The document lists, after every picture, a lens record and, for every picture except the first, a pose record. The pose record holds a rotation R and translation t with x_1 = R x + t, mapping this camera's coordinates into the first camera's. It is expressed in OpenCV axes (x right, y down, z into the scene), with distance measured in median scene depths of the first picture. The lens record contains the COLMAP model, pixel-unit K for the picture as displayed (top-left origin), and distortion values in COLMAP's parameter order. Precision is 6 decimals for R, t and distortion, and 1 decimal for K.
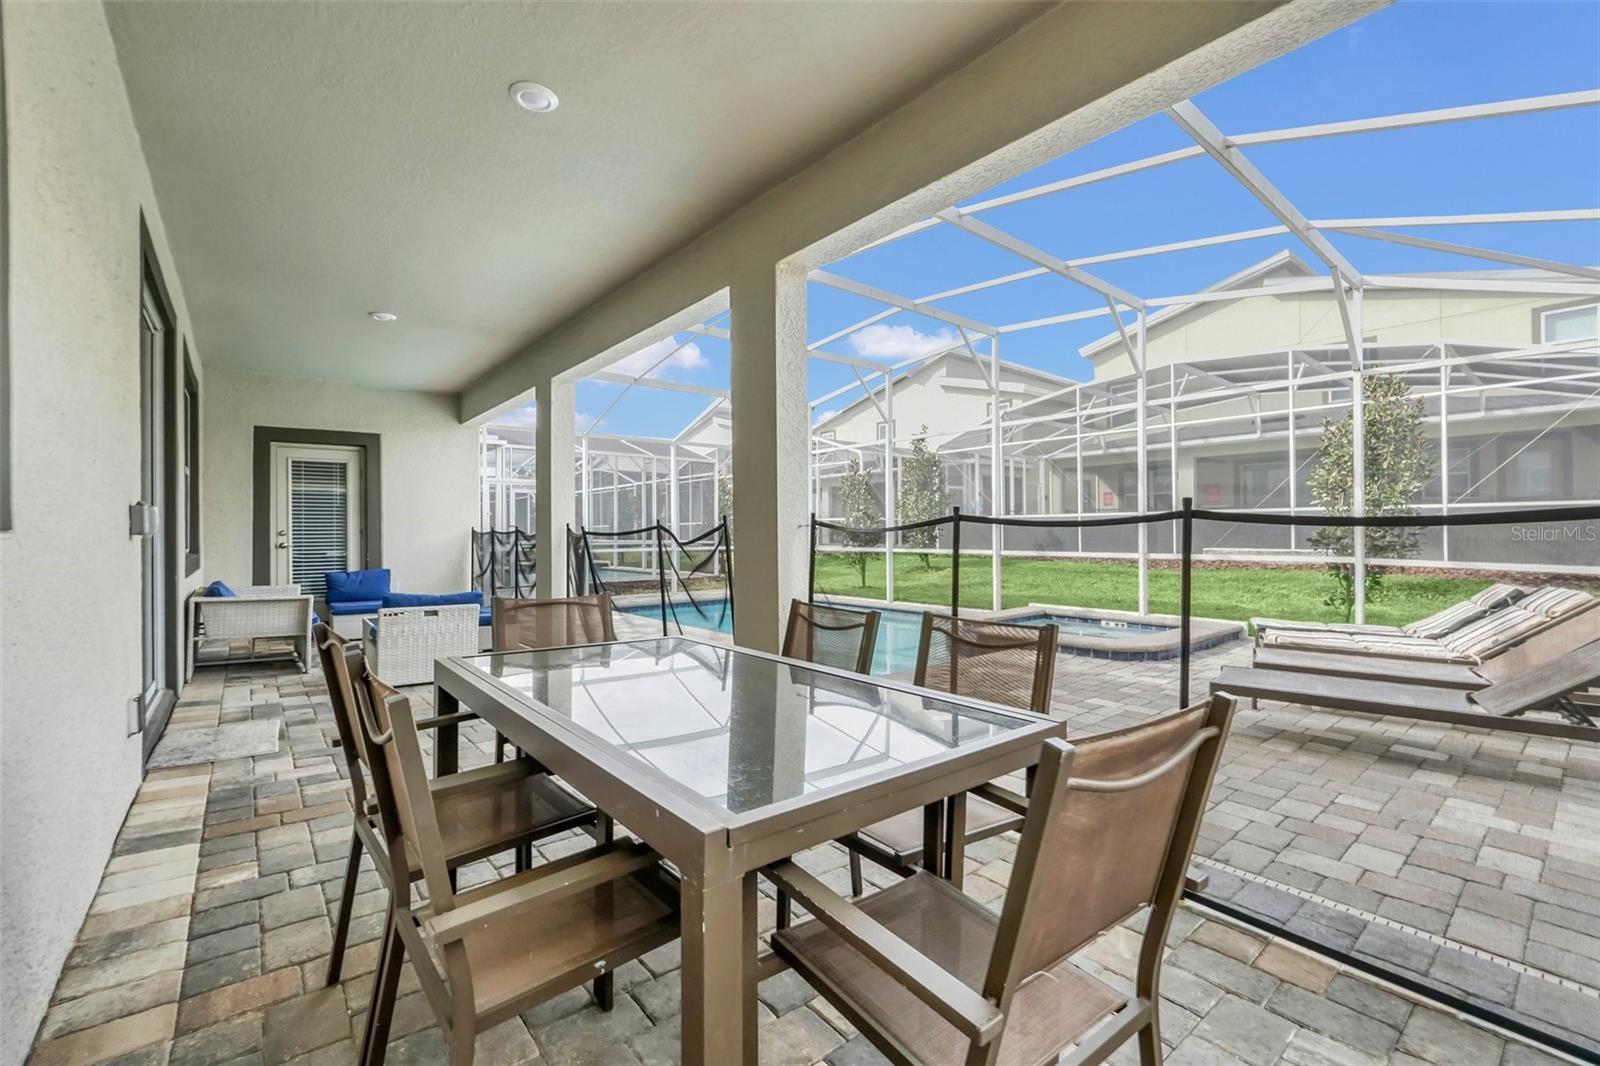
lens RADIAL K [[675.1, 0, 799.5], [0, 675.1, 538.4], [0, 0, 1]] dist [0.007004, 0.000142]
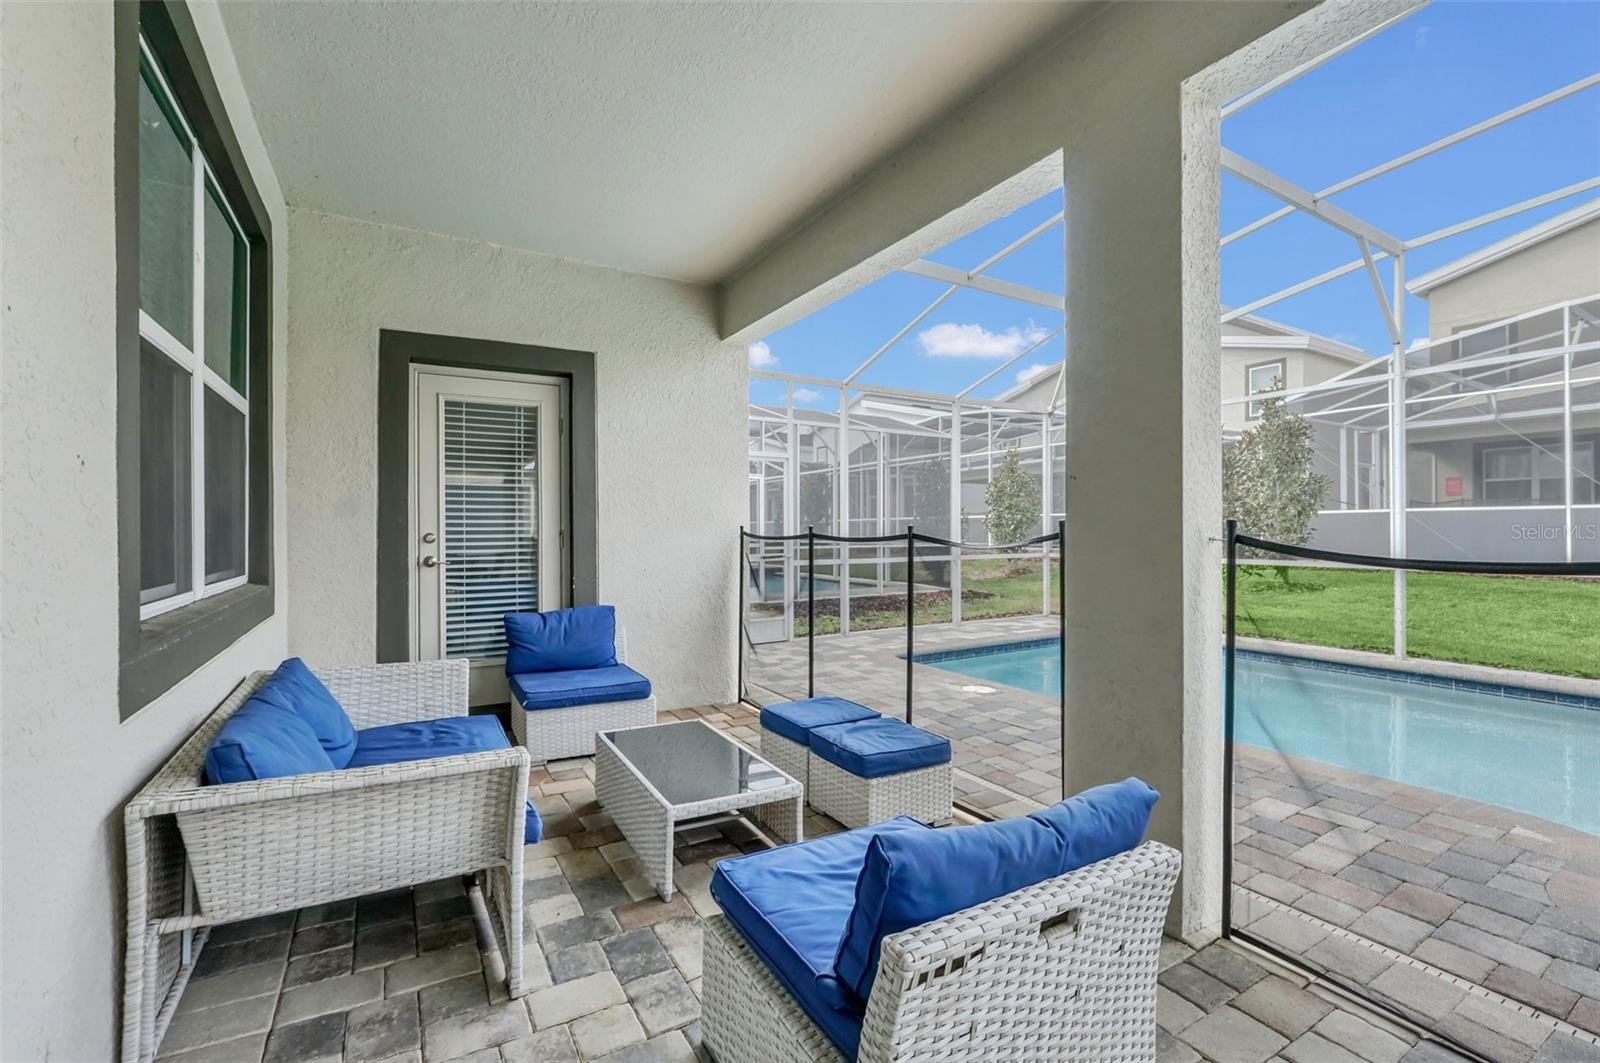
lens RADIAL K [[679.4, 0, 807.4], [0, 679.4, 537.9], [0, 0, 1]] dist [-0.002633, -0.000117]
pose [[0.991011, 0.006183, -0.133636, -0.382820], [-0.005427, 0.999967, 0.006017, -0.012067], [0.133669, -0.005238, 0.991012, 0.493023]]
